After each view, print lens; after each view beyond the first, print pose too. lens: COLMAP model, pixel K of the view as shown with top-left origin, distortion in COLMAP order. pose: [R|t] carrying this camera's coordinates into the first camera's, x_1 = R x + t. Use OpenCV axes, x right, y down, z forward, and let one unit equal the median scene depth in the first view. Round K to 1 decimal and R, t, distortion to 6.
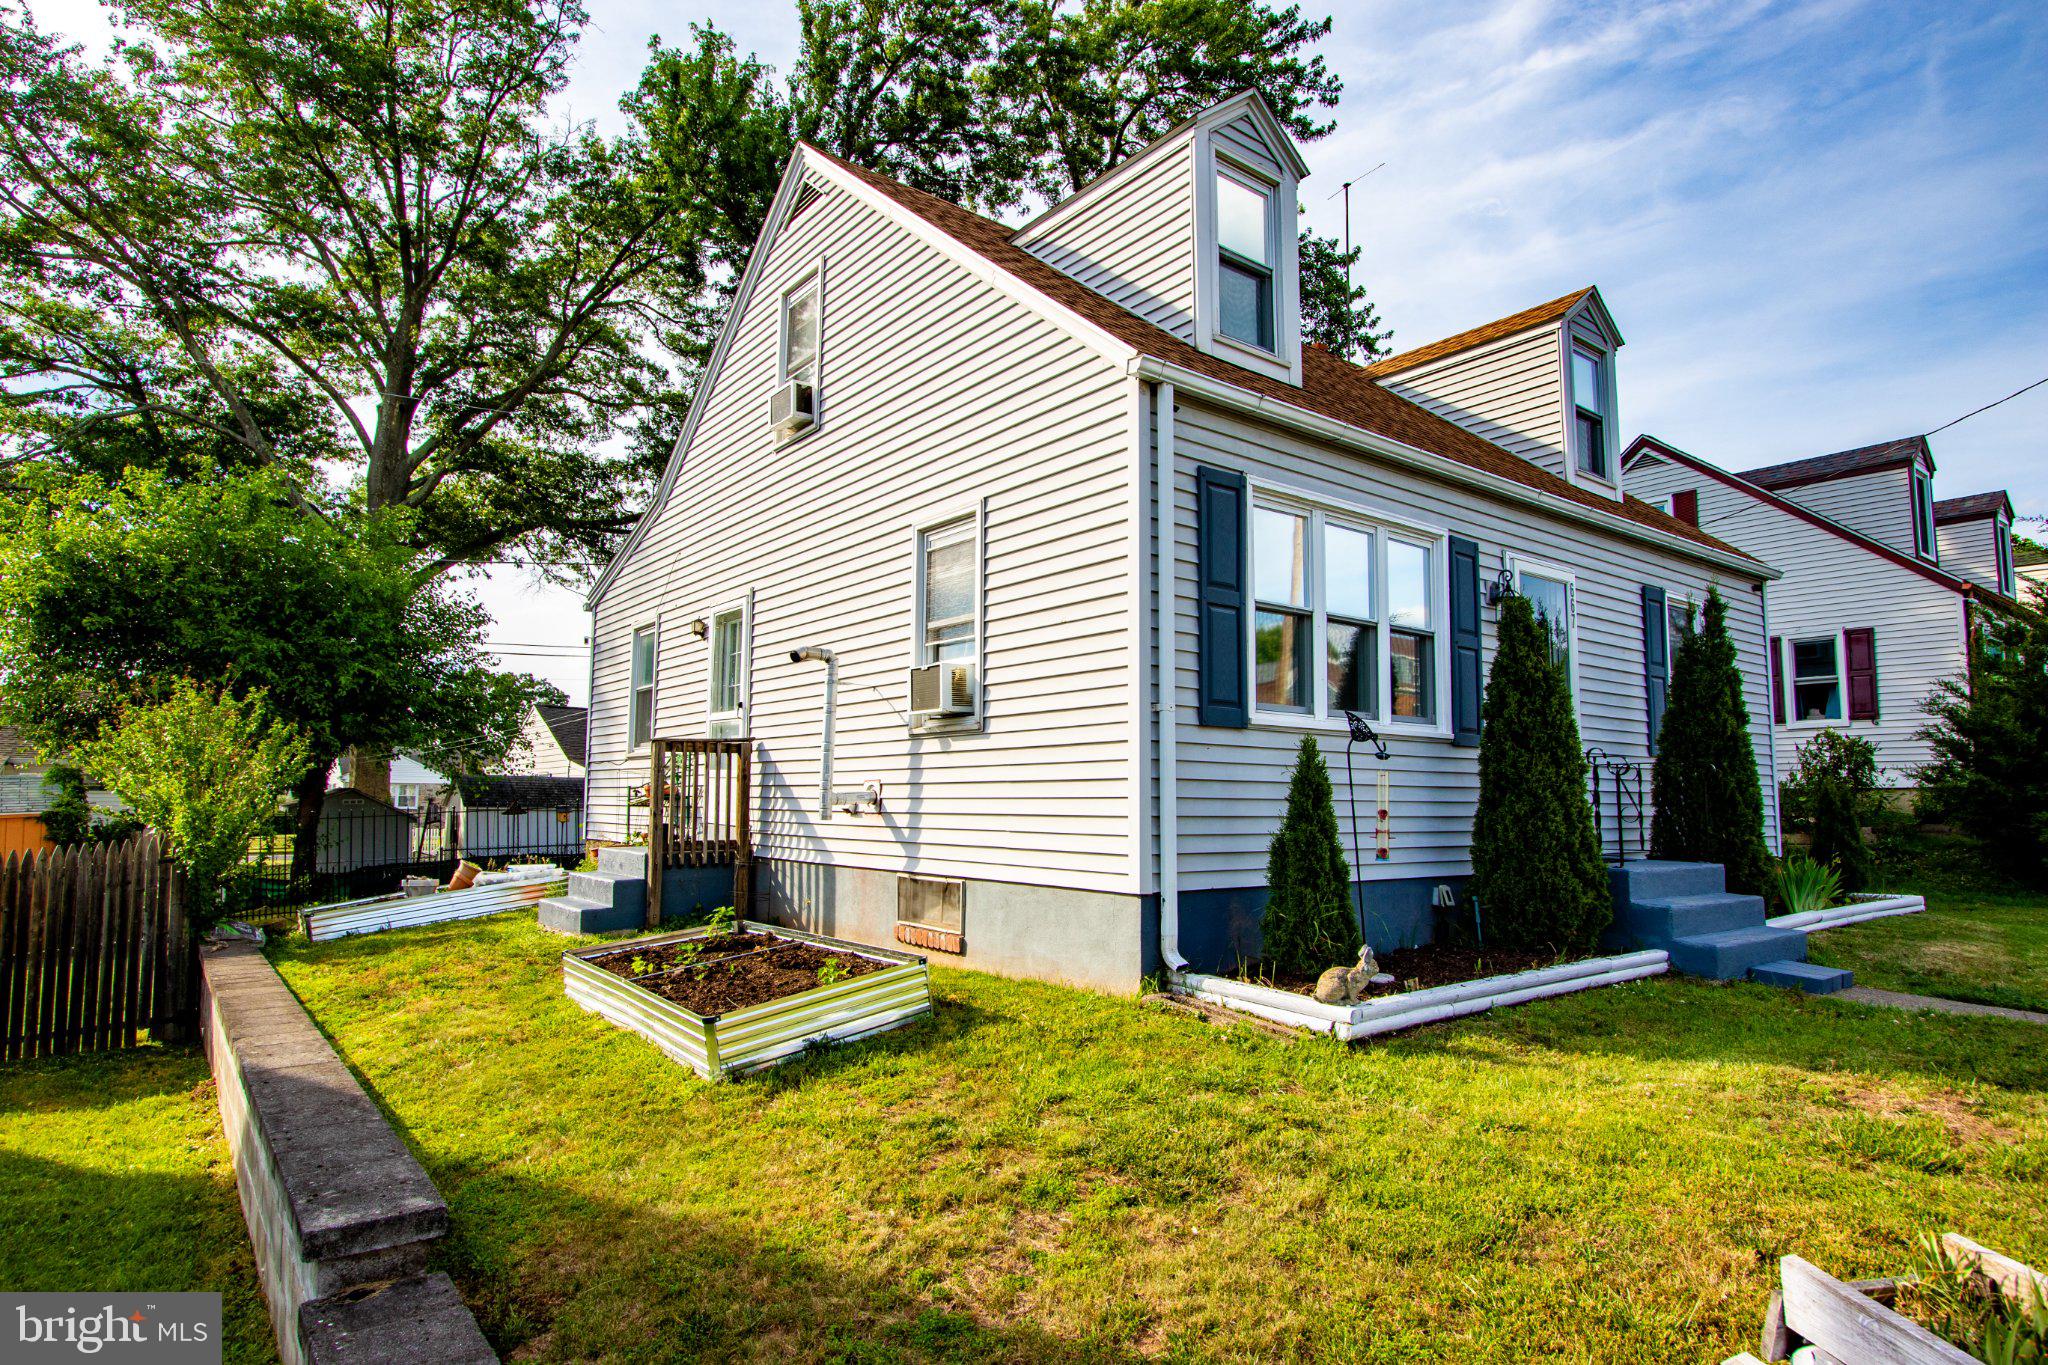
lens RADIAL K [[1150.0, 0, 1024.0], [0, 1150.0, 682.5], [0, 0, 1]] dist [-0.013412, 0.000499]
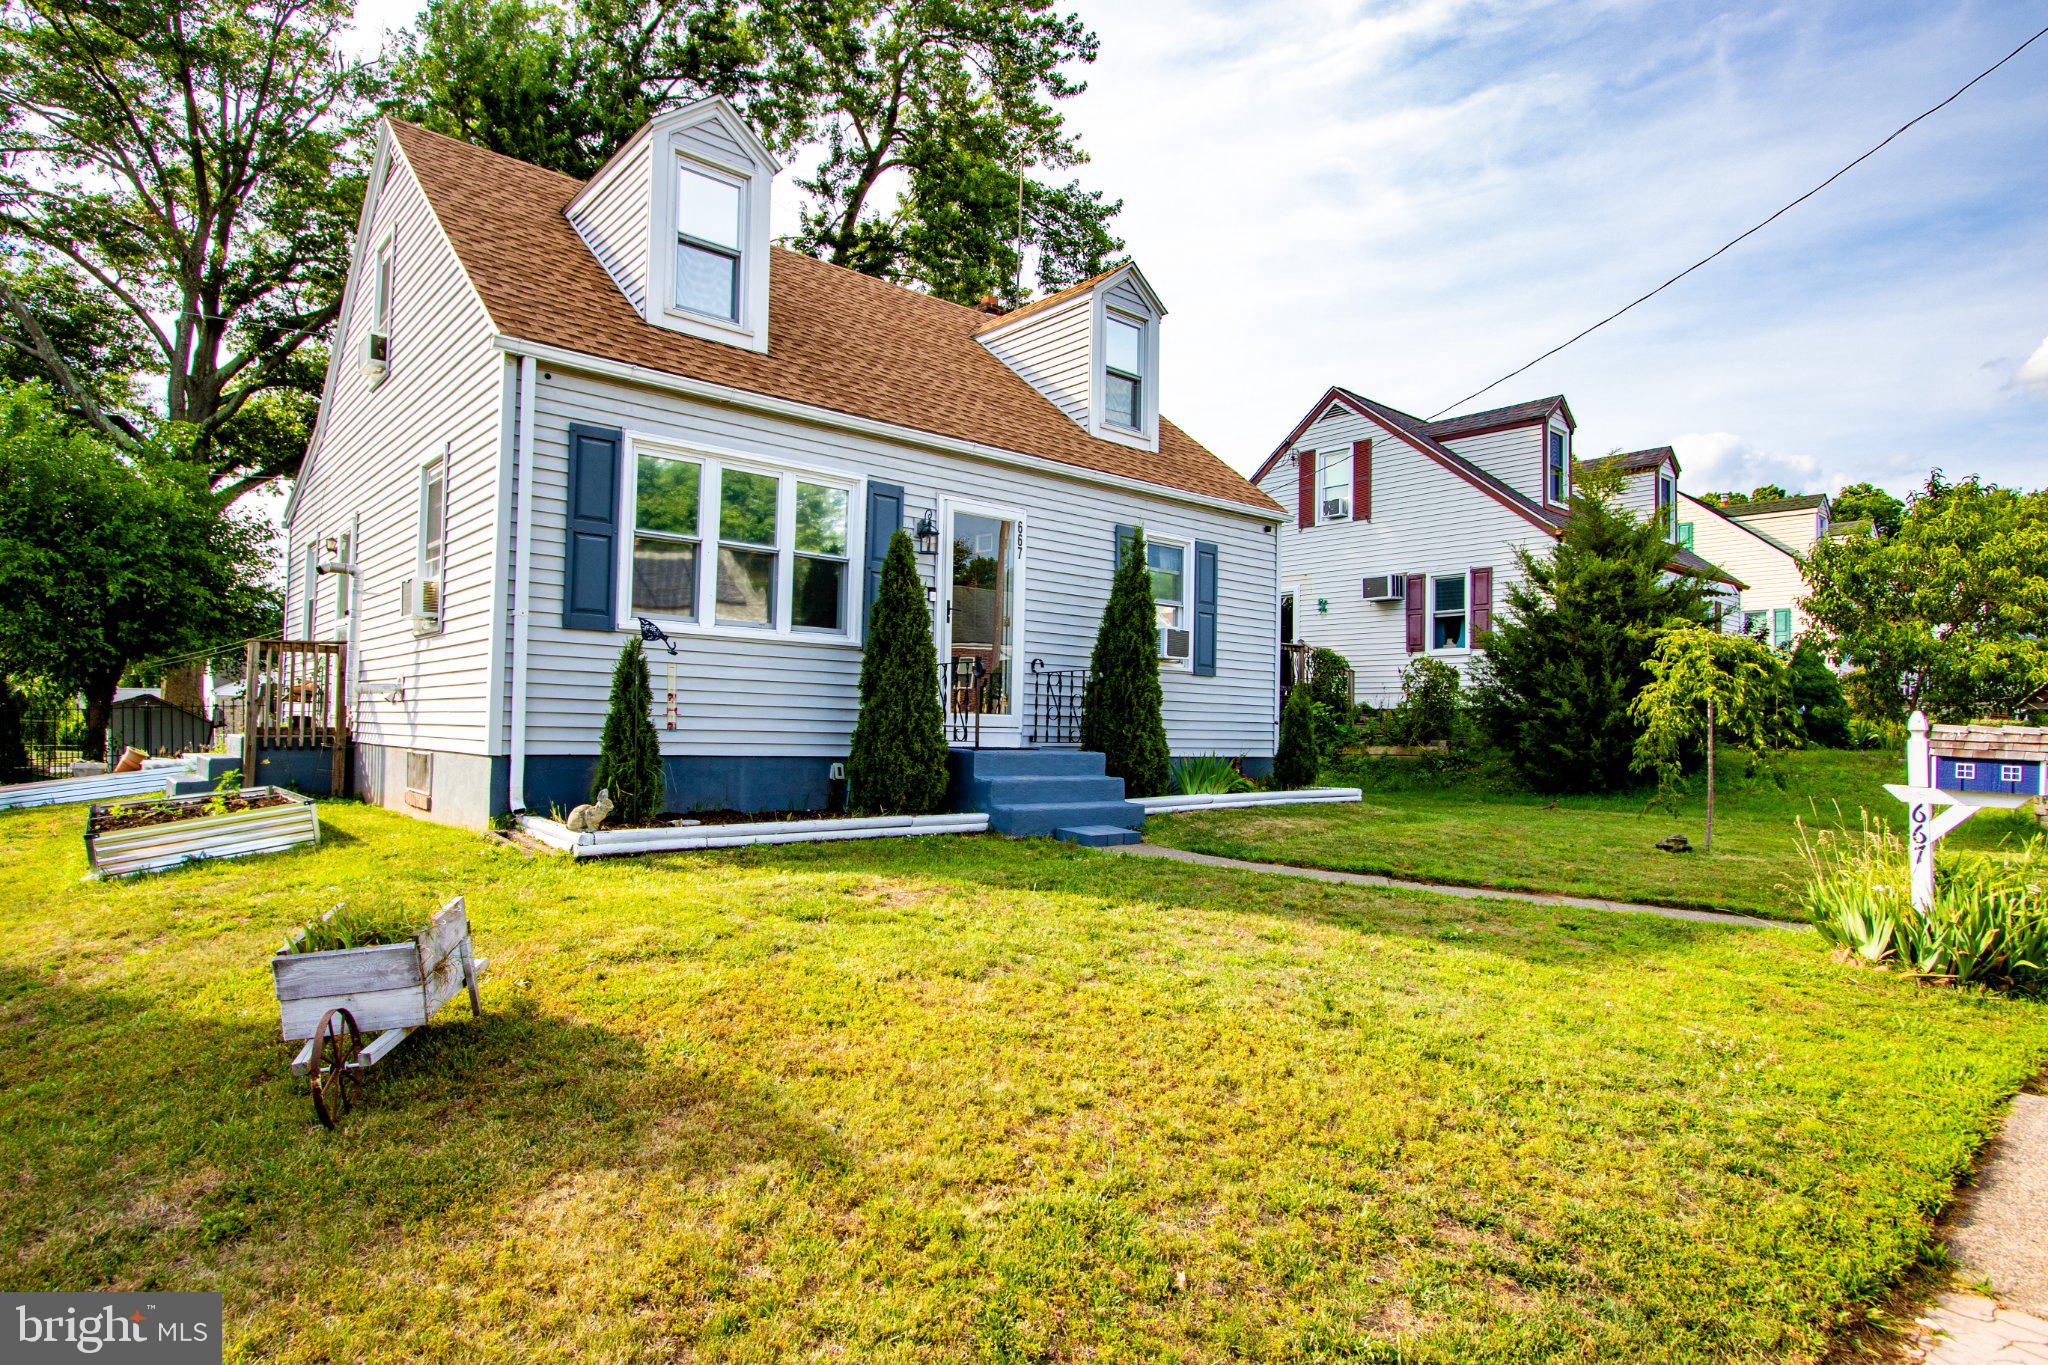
lens RADIAL K [[1145.9, 0, 1024.0], [0, 1145.9, 682.5], [0, 0, 1]] dist [-0.022077, 0.016045]
pose [[0.998578, 0.014909, 0.051178, 0.223231], [-0.018104, 0.997878, 0.062545, 0.003472], [-0.050137, -0.063382, 0.996729, -0.109678]]
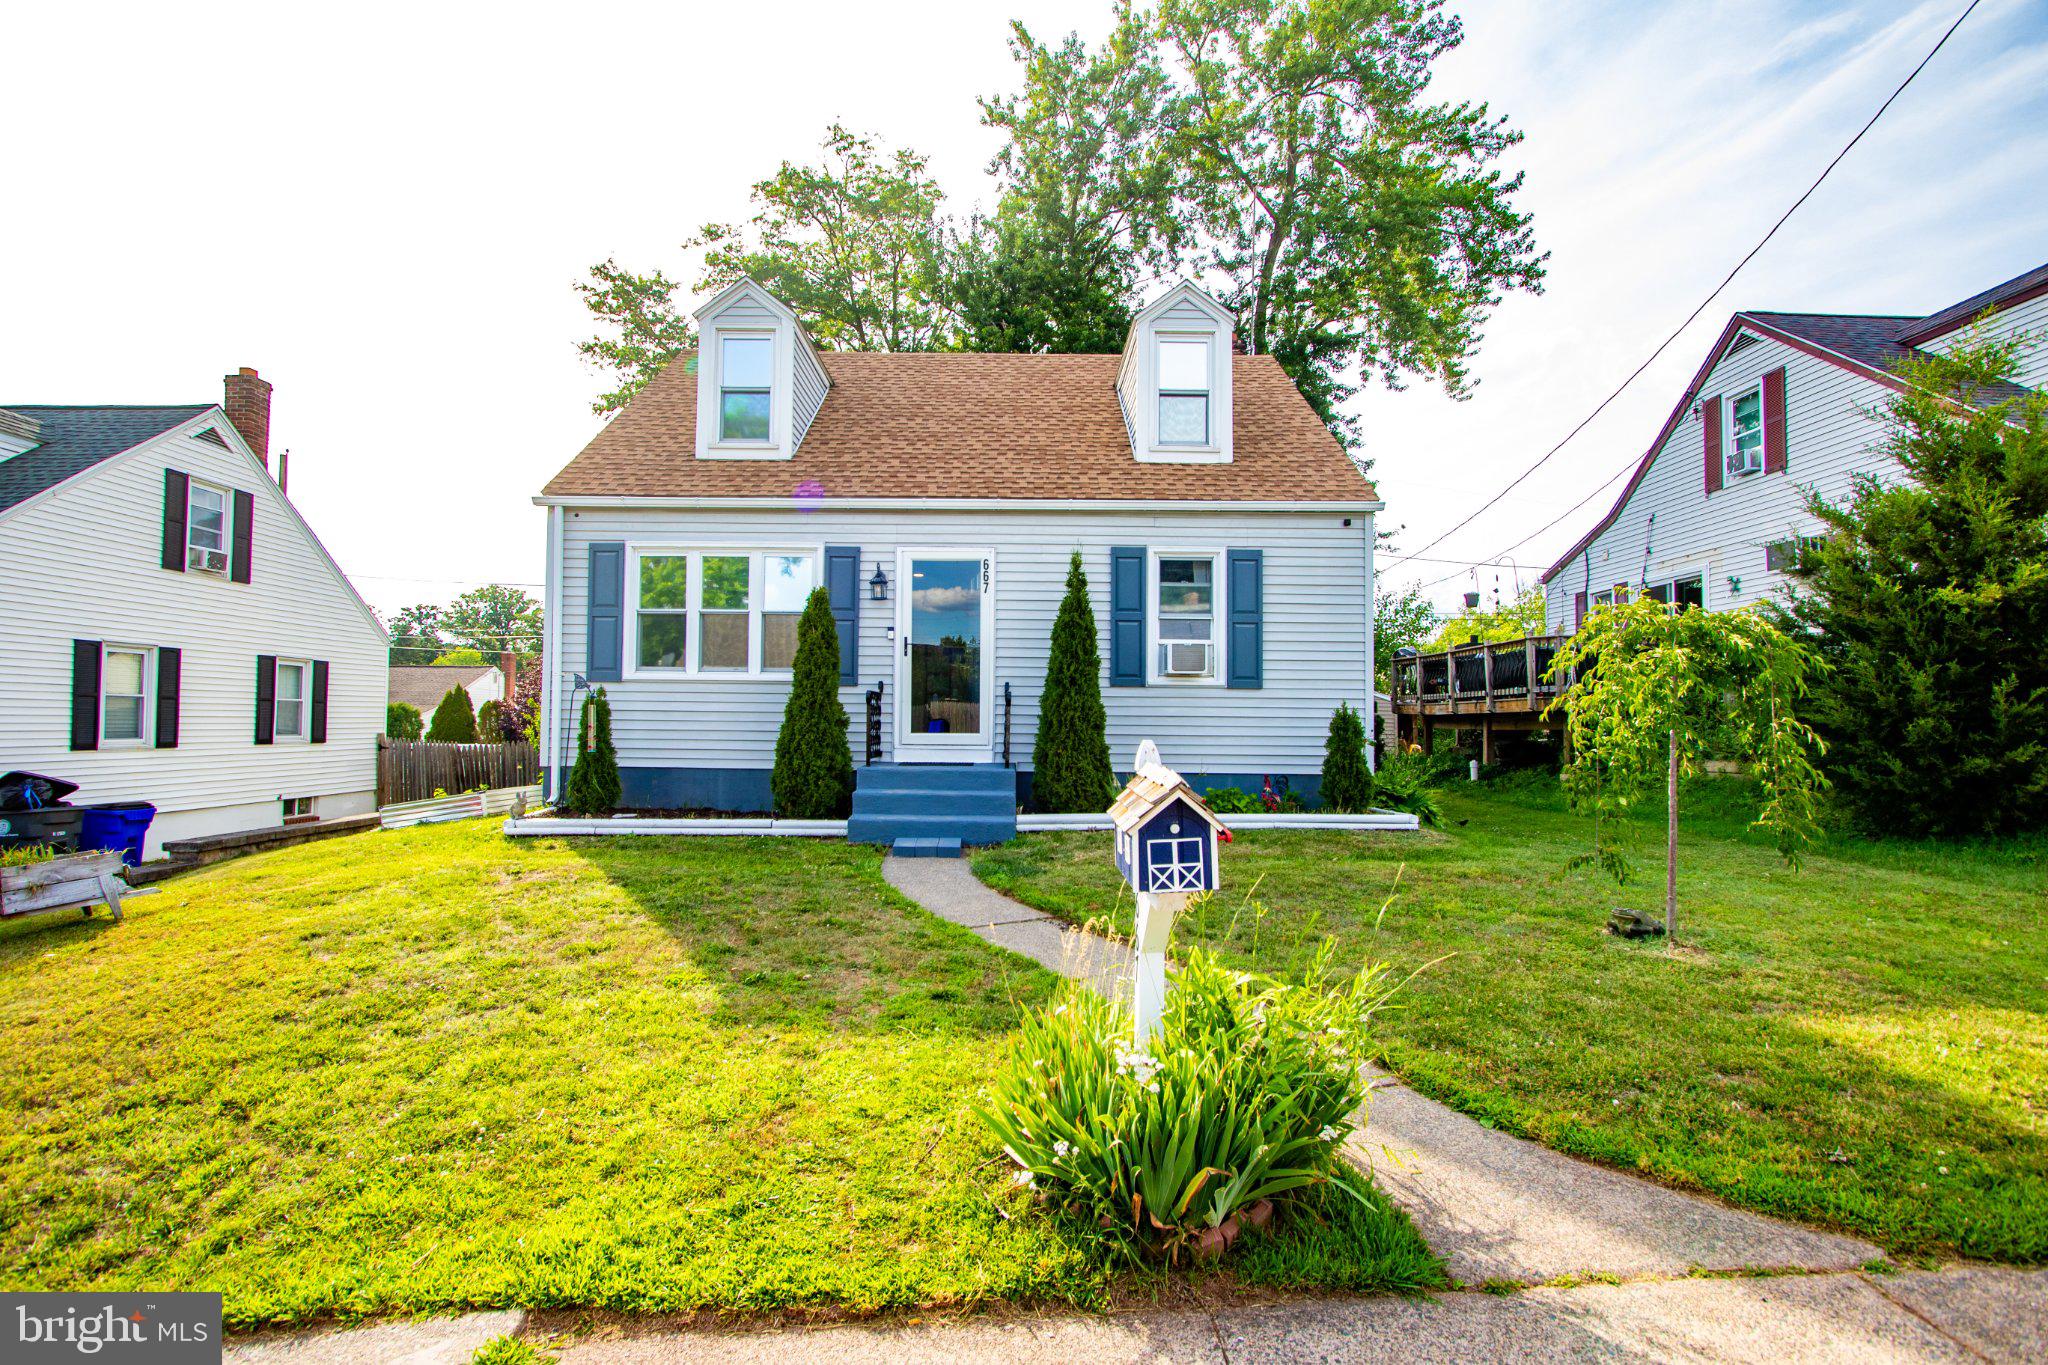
lens RADIAL K [[945.5, 0, 994.5], [0, 945.5, 694.6], [0, 0, 1]] dist [-0.013986, -0.000083]
pose [[0.787442, -0.019798, -0.616071, 0.612420], [0.061105, 0.997068, 0.046060, 0.010721], [0.613353, -0.073914, 0.786343, 0.067475]]
